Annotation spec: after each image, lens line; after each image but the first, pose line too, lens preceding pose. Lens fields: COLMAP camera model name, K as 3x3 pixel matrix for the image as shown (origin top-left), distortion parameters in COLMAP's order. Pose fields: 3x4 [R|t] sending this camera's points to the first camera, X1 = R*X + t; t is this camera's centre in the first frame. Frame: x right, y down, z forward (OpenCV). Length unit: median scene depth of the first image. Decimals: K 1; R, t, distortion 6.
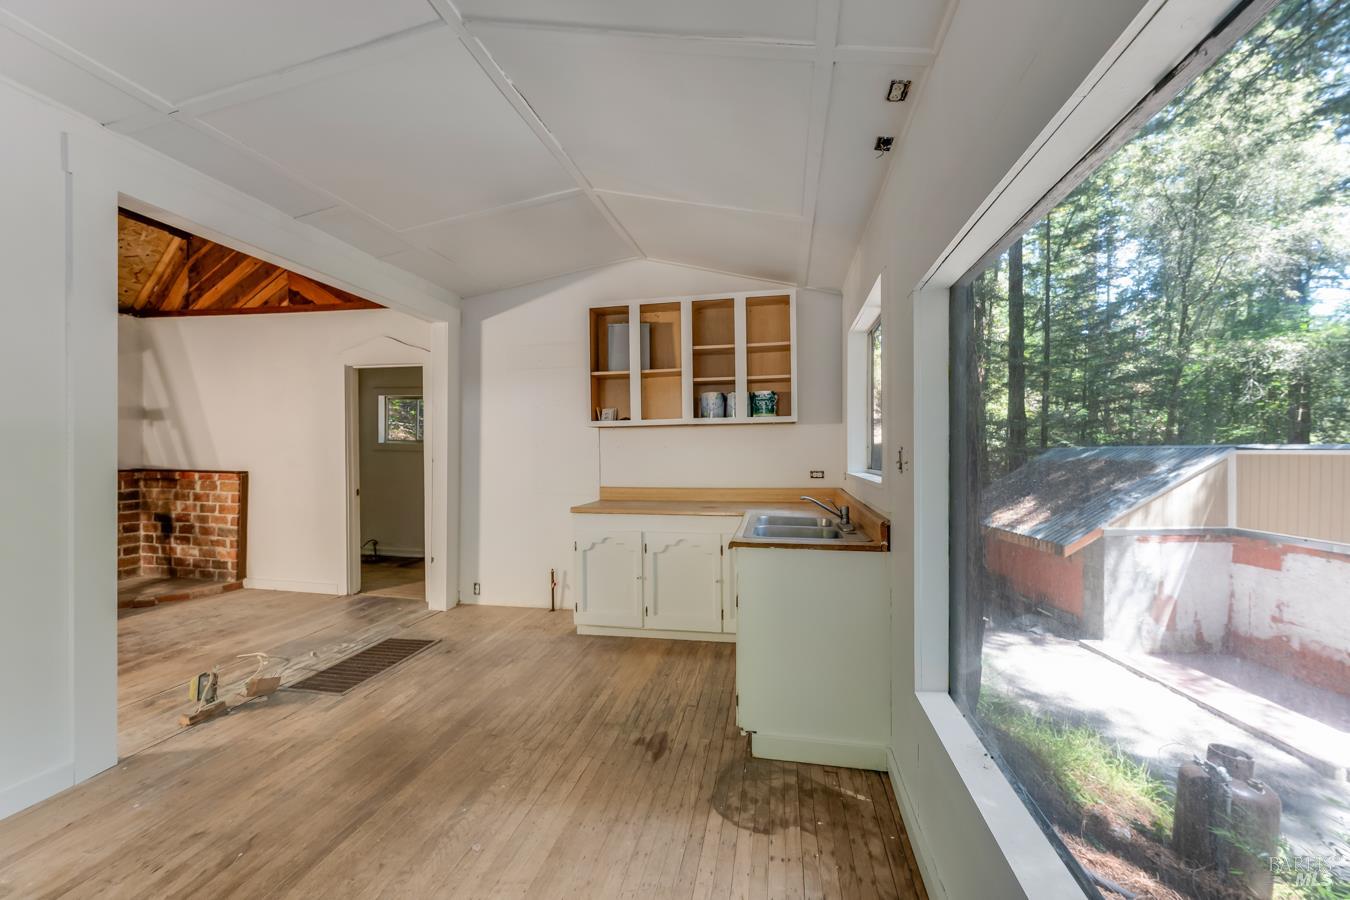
lens RADIAL K [[539.4, 0, 665.1], [0, 539.4, 449.5], [0, 0, 1]] dist [0.001882, 0.000825]
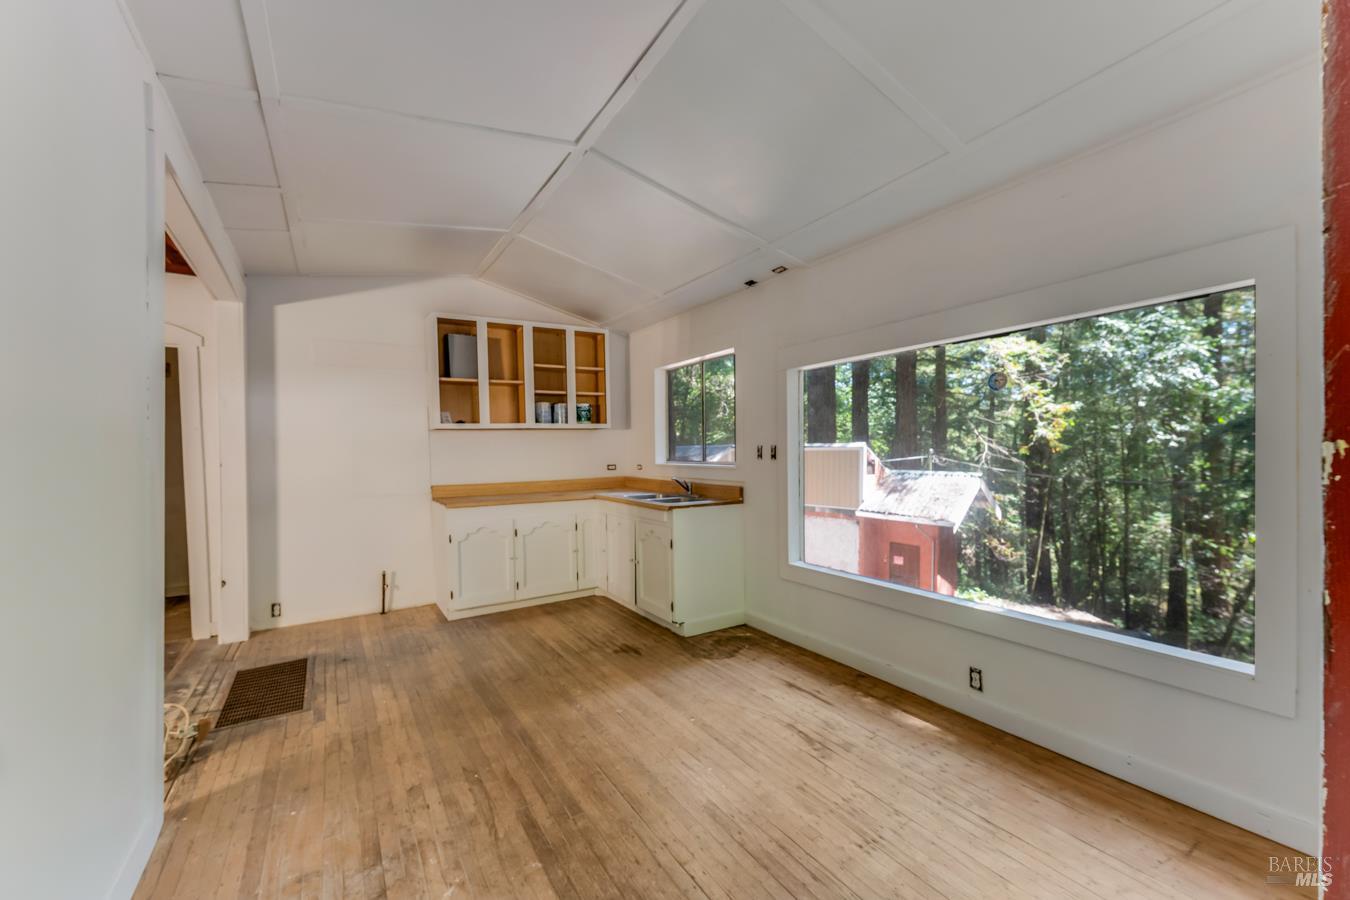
lens RADIAL K [[539.4, 0, 665.1], [0, 539.4, 449.5], [0, 0, 1]] dist [0.001882, 0.000825]
pose [[0.737318, -0.008059, 0.675498, -0.592264], [0.008876, 0.999958, 0.002241, 0.000530], [-0.675487, 0.004344, 0.737359, -0.096337]]
